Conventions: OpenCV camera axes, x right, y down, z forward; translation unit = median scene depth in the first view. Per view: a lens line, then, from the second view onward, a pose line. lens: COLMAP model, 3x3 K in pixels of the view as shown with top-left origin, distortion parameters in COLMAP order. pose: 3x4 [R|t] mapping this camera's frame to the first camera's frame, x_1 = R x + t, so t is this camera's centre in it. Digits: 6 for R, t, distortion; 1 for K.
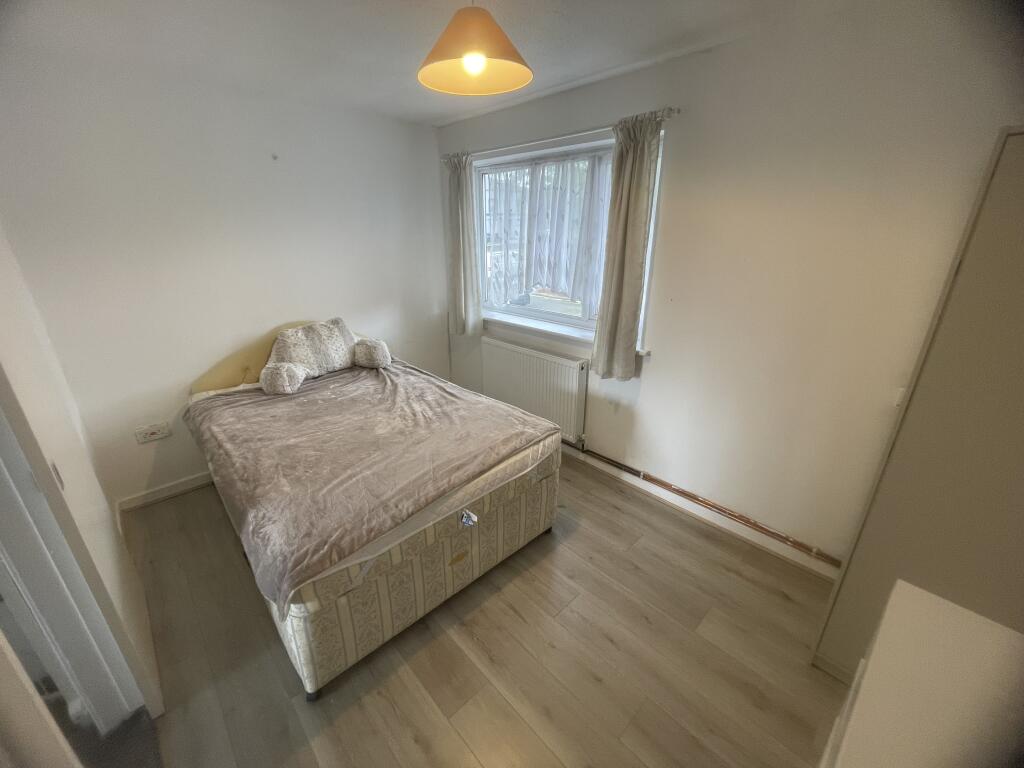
lens RADIAL K [[411.3, 0, 512.3], [0, 411.3, 384.7], [0, 0, 1]] dist [-0.004299, 0.000700]
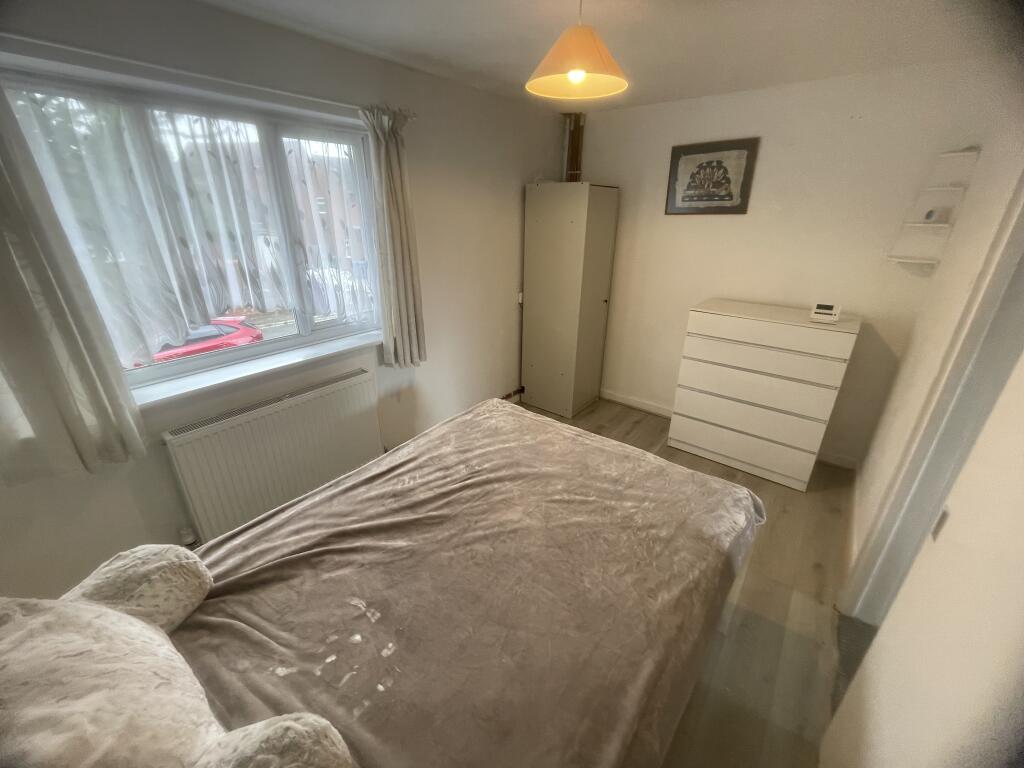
lens RADIAL K [[411.3, 0, 513.3], [0, 411.3, 384.0], [0, 0, 1]] dist [-0.004299, 0.000700]
pose [[-0.122439, -0.392331, 0.911639, -0.673685], [0.350469, 0.842282, 0.409552, -0.277239], [-0.928537, 0.369646, 0.034372, 0.675954]]
